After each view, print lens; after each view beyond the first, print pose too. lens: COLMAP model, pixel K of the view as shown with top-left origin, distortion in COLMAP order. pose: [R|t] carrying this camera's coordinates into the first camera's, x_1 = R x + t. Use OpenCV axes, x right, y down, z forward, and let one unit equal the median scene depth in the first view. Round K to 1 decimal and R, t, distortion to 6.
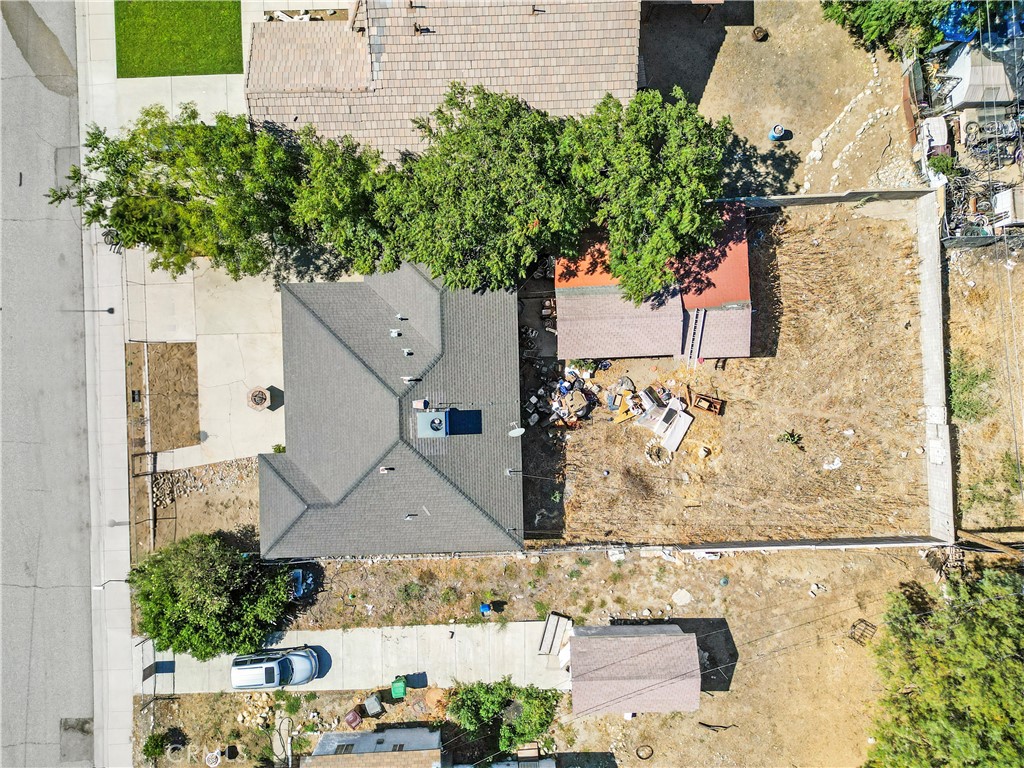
lens RADIAL K [[725.1, 0, 512.0], [0, 725.1, 384.0], [0, 0, 1]] dist [0.034251, -0.007684]
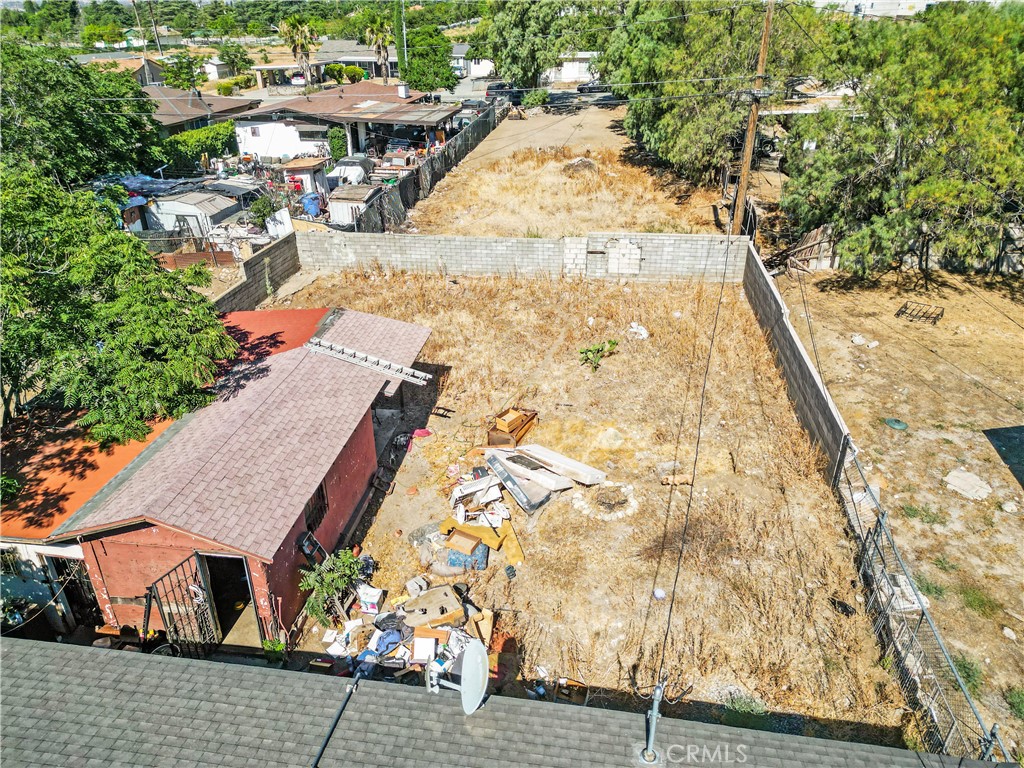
lens RADIAL K [[725.1, 0, 512.0], [0, 725.1, 384.0], [0, 0, 1]] dist [0.034251, -0.007684]
pose [[0.170016, -0.455306, 0.873951, -0.143762], [0.985424, 0.083793, -0.148048, 0.096545], [-0.005824, 0.886383, 0.462915, 0.756863]]
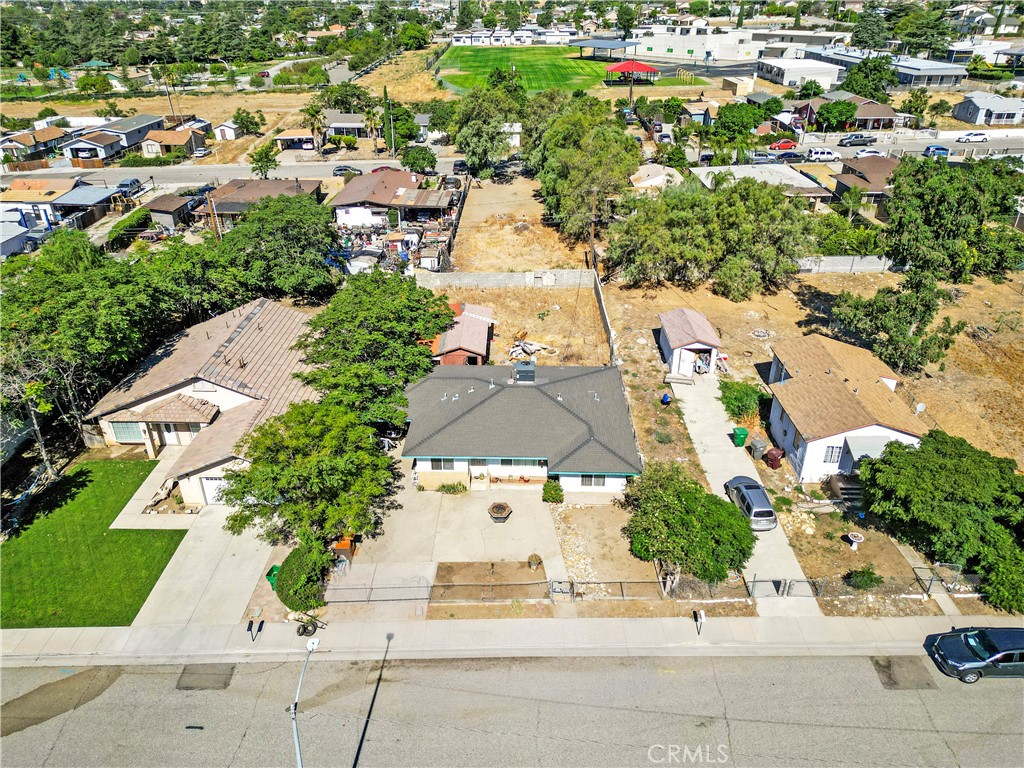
lens RADIAL K [[723.9, 0, 515.2], [0, 723.9, 383.9], [0, 0, 1]] dist [0.062672, -0.062826]
pose [[0.041849, -0.473239, 0.879939, -1.200602], [0.999068, 0.029116, -0.031855, 0.069609], [-0.010545, 0.880453, 0.474017, 0.336045]]
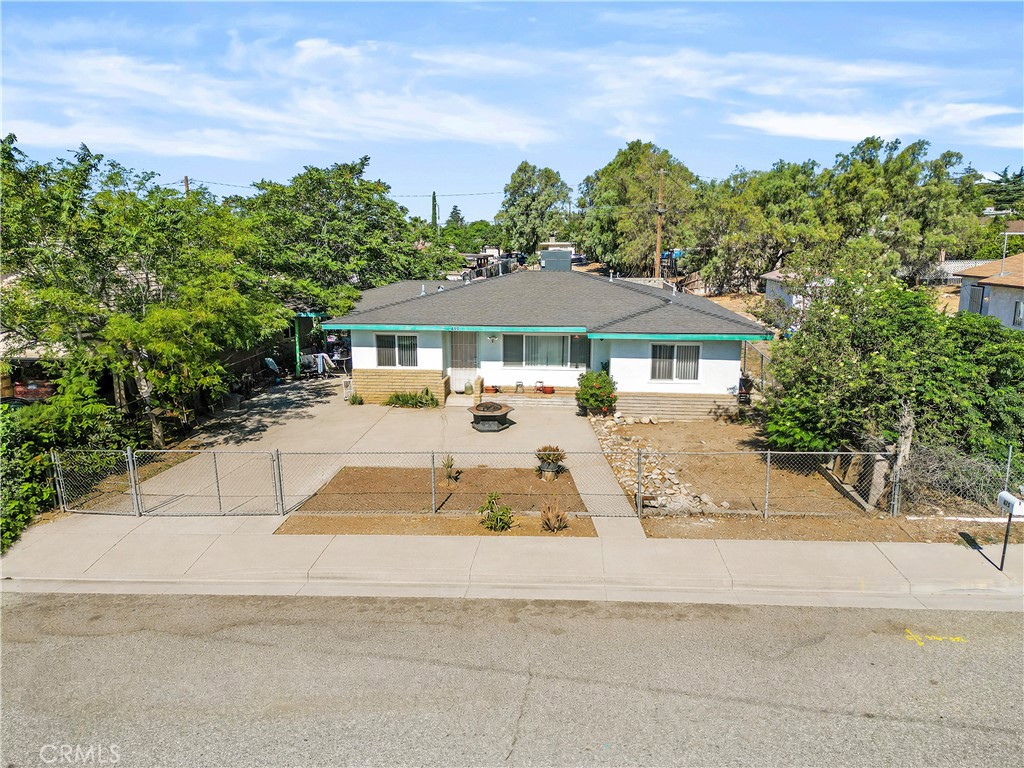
lens RADIAL K [[725.1, 0, 512.0], [0, 725.1, 384.0], [0, 0, 1]] dist [0.034251, -0.007684]
pose [[0.133251, -0.193947, 0.971920, -0.874945], [0.991063, 0.032186, -0.129453, 0.104225], [-0.006175, 0.980484, 0.196502, 0.879858]]
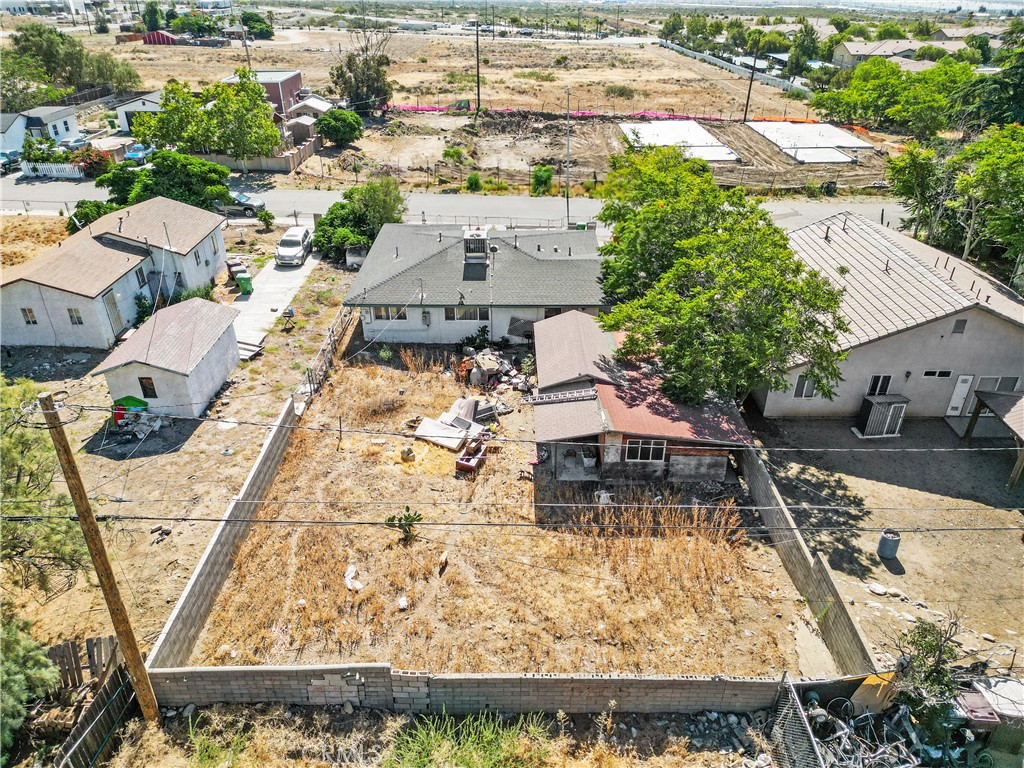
lens RADIAL K [[723.9, 0, 515.2], [0, 723.9, 383.9], [0, 0, 1]] dist [0.062672, -0.062826]
pose [[-0.032323, 0.485799, -0.873473, 0.878224], [-0.999469, -0.012061, 0.030277, -0.037236], [0.004173, 0.873987, 0.485931, 0.582730]]
